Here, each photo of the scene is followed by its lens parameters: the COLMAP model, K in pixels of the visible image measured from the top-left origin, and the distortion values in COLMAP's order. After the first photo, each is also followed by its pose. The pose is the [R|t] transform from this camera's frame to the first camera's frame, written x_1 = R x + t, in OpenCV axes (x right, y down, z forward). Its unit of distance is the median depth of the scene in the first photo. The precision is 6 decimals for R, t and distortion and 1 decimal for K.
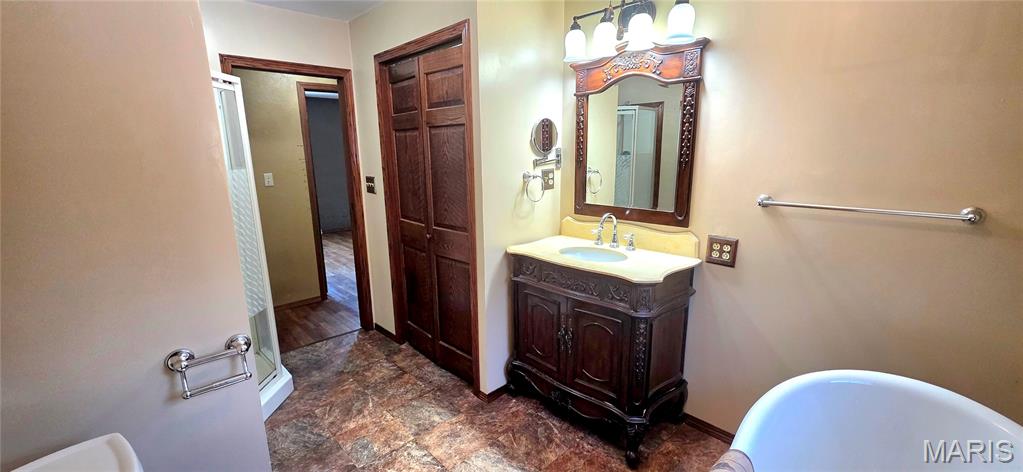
lens RADIAL K [[409.1, 0, 507.8], [0, 409.1, 237.1], [0, 0, 1]] dist [0.001321, 0.000165]
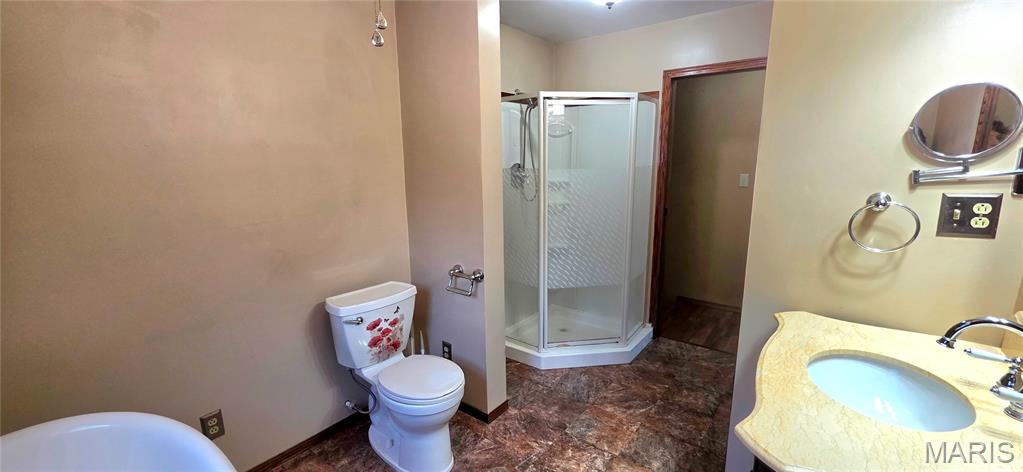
lens RADIAL K [[409.1, 0, 512.3], [0, 409.1, 239.7], [0, 0, 1]] dist [0.001321, 0.000165]
pose [[0.155763, 0.205867, -0.966104, 0.507518], [-0.194697, 0.965254, 0.174295, -0.104189], [0.968417, 0.160949, 0.190433, 0.459855]]
